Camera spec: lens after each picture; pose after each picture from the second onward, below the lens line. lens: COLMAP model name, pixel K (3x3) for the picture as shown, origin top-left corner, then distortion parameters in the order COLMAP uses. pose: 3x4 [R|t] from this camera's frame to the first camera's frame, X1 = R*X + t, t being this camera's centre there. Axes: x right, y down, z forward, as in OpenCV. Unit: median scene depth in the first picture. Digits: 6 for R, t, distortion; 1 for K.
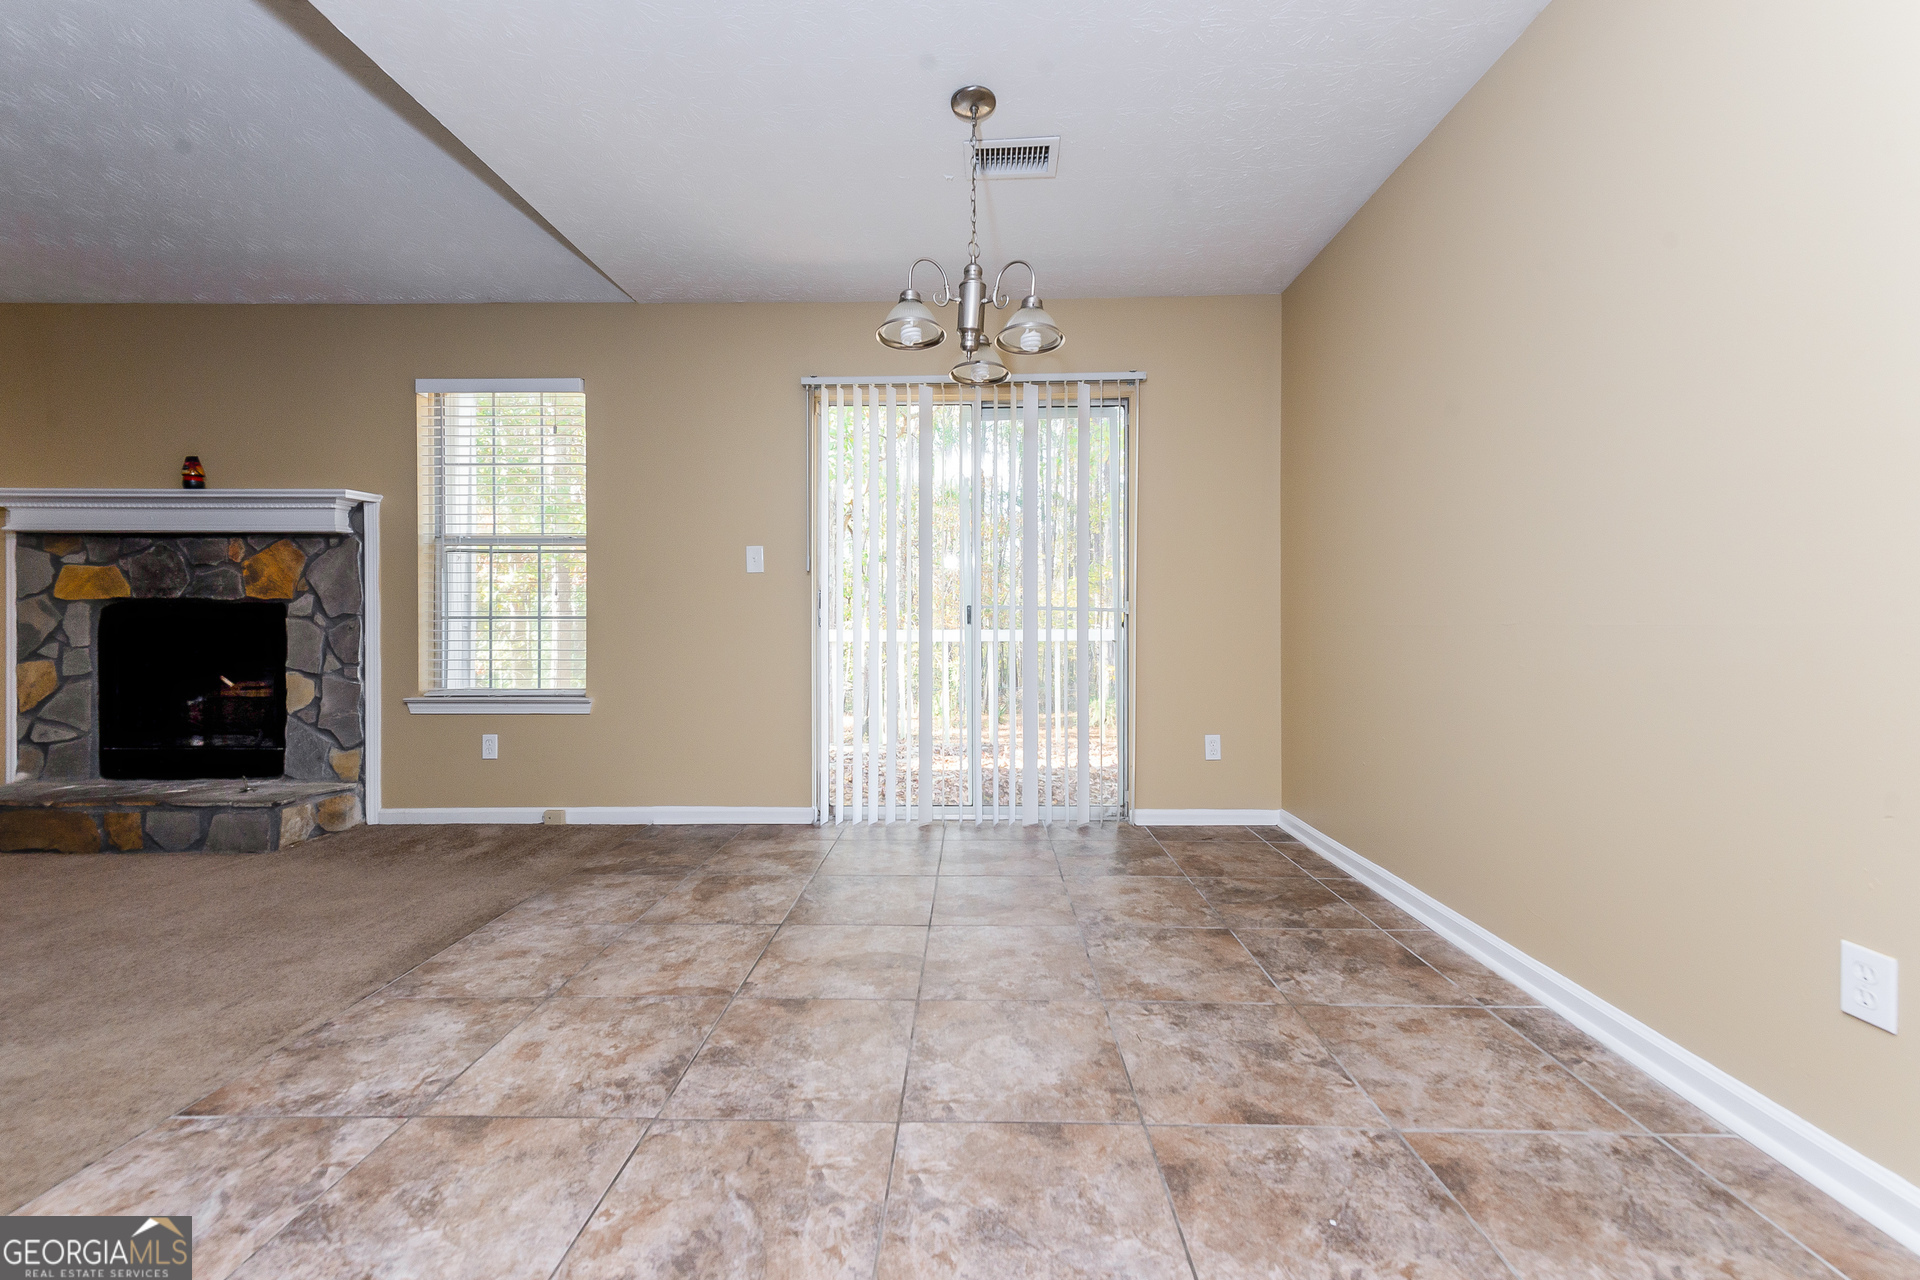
lens RADIAL K [[764.4, 0, 956.4], [0, 764.4, 623.5], [0, 0, 1]] dist [0.015266, -0.000486]
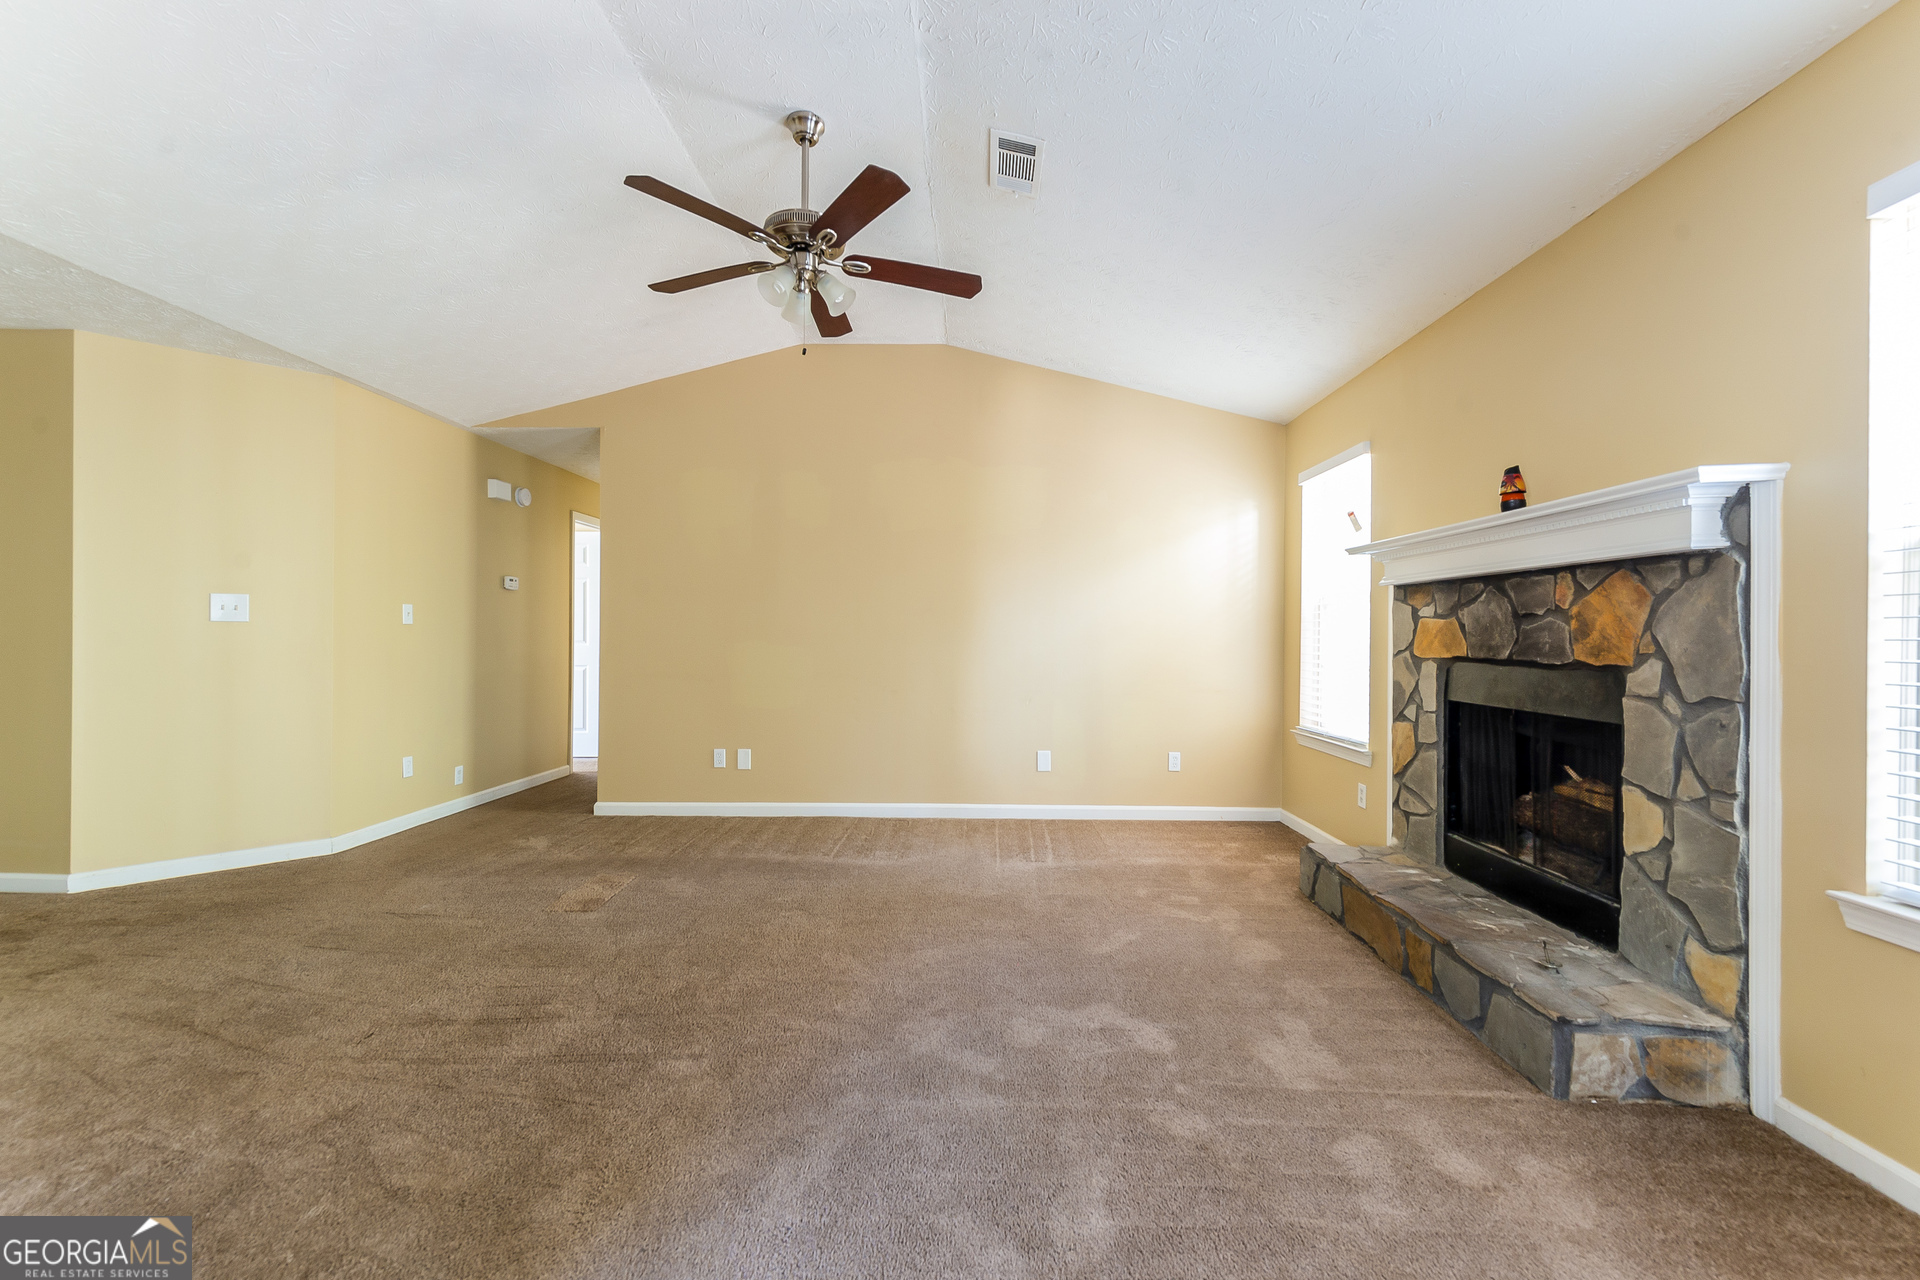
lens RADIAL K [[785.9, 0, 963.9], [0, 785.9, 637.1], [0, 0, 1]] dist [-0.001111, -0.000195]
pose [[0.011264, 0.002540, -0.999933, -0.249036], [-0.004652, 0.999986, 0.002488, -0.054204], [0.999926, 0.004624, 0.011276, 0.469413]]
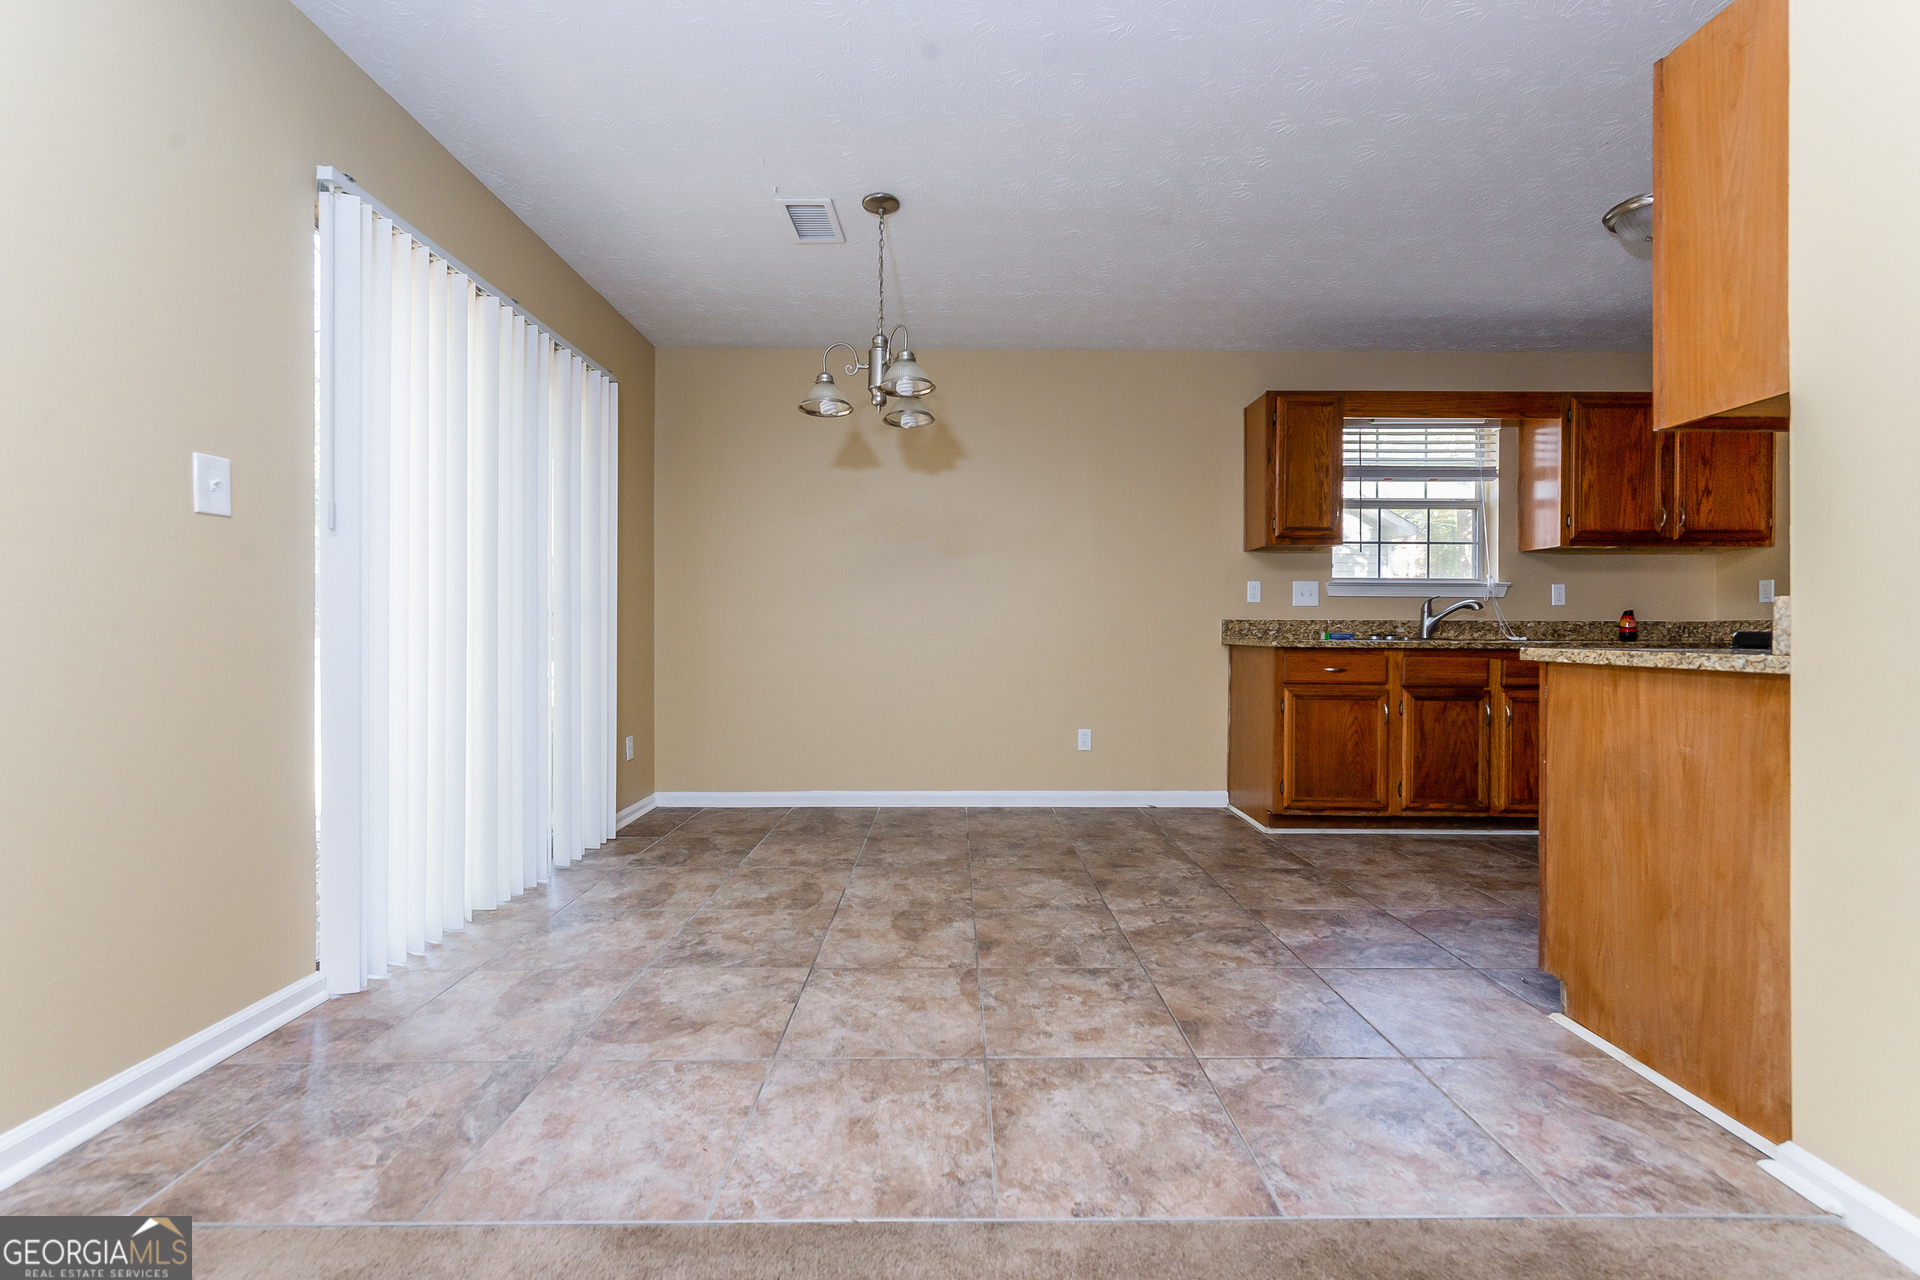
lens RADIAL K [[777.0, 0, 961.9], [0, 777.0, 635.1], [0, 0, 1]] dist [0.001000, -0.000182]
pose [[-0.038136, 0.001312, 0.999272, -0.743818], [-0.001753, 0.999998, -0.001380, 0.003926], [-0.999271, -0.001805, -0.038134, 0.561649]]
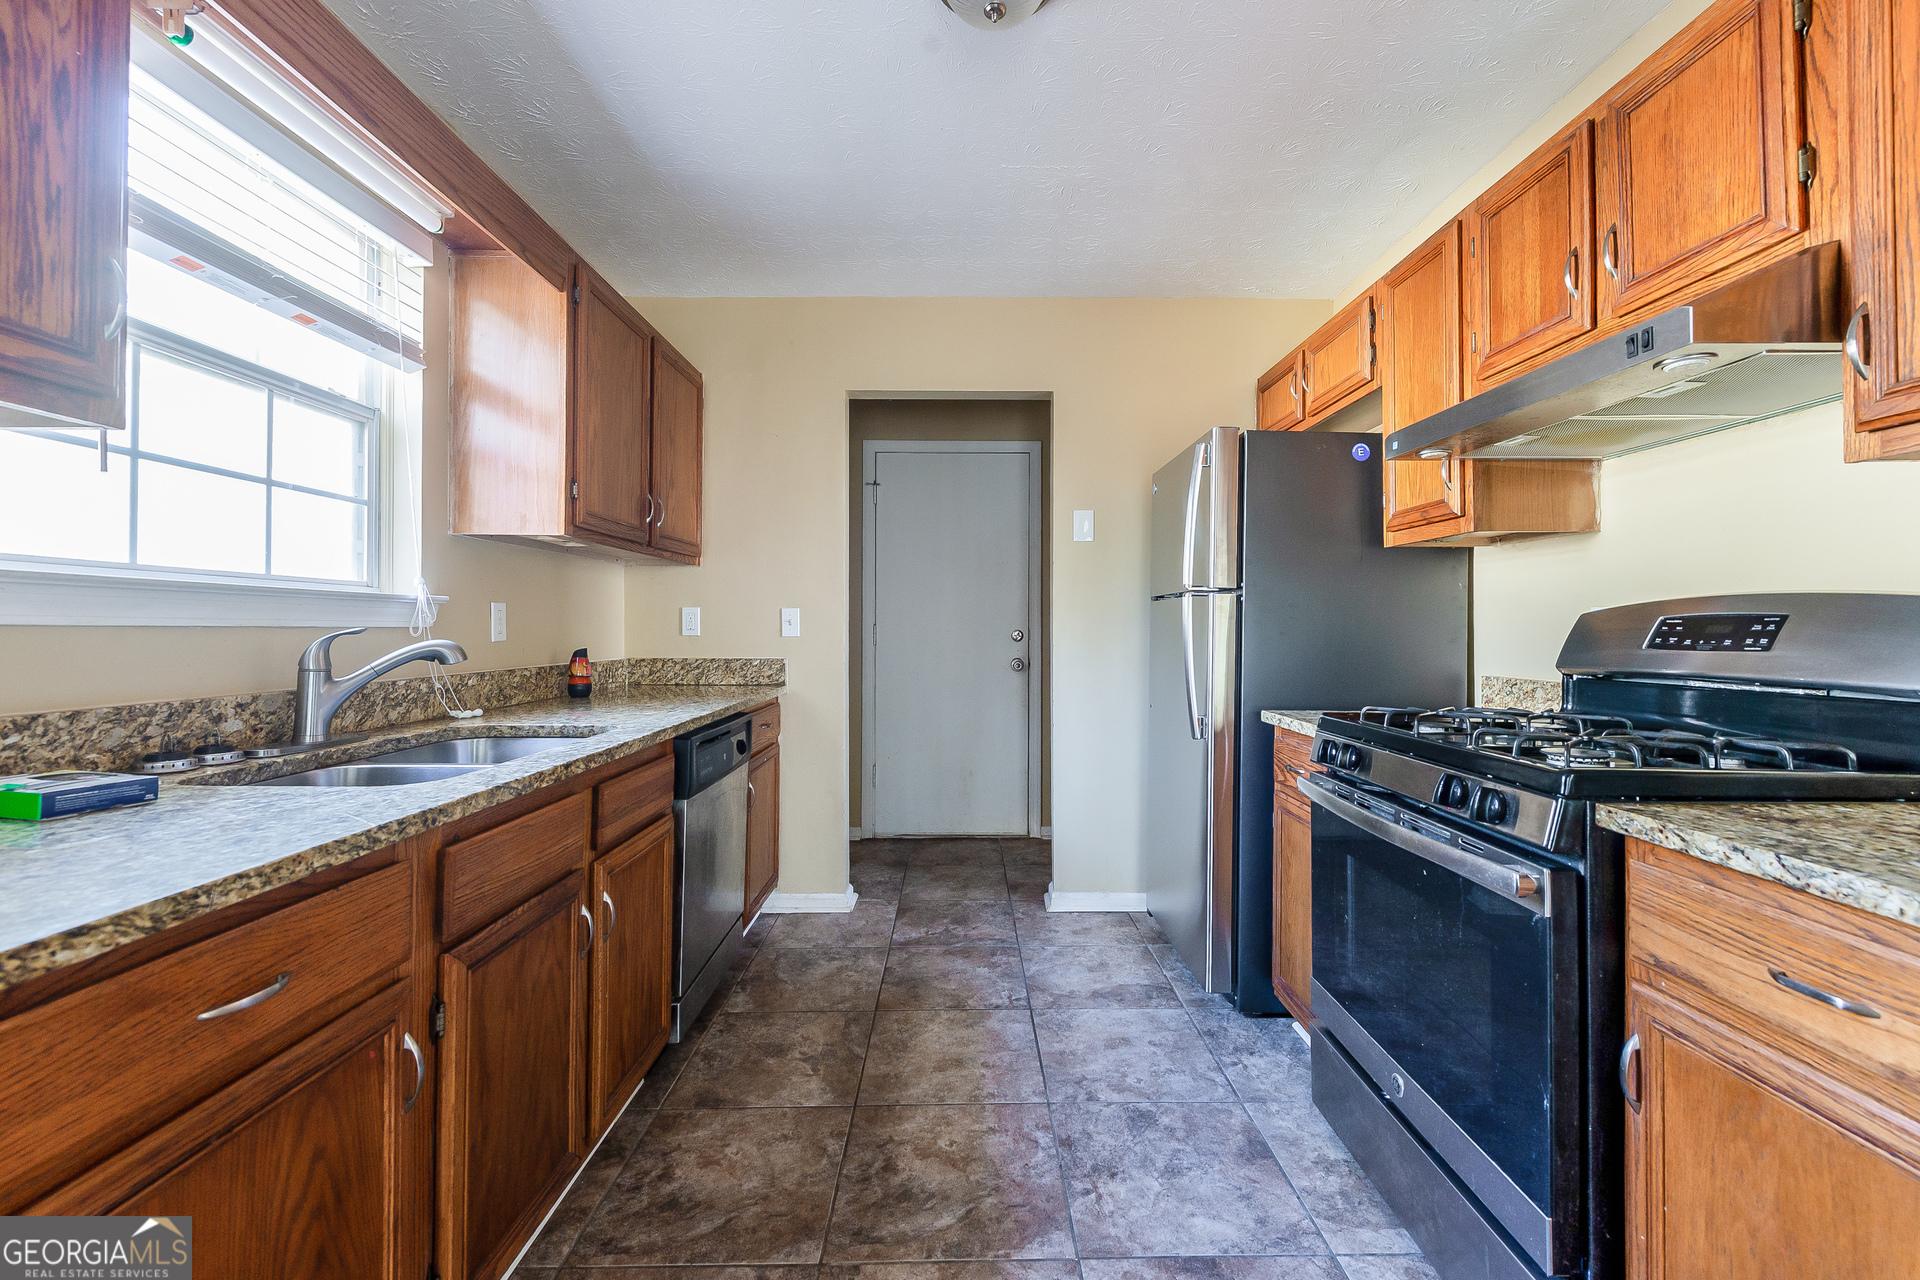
lens RADIAL K [[777.0, 0, 961.9], [0, 777.0, 635.1], [0, 0, 1]] dist [0.001000, -0.000182]
pose [[-0.999581, 0.001913, -0.028893, 0.024227], [0.001606, 0.999942, 0.010616, -0.054941], [0.028911, 0.010565, -0.999526, 0.270045]]
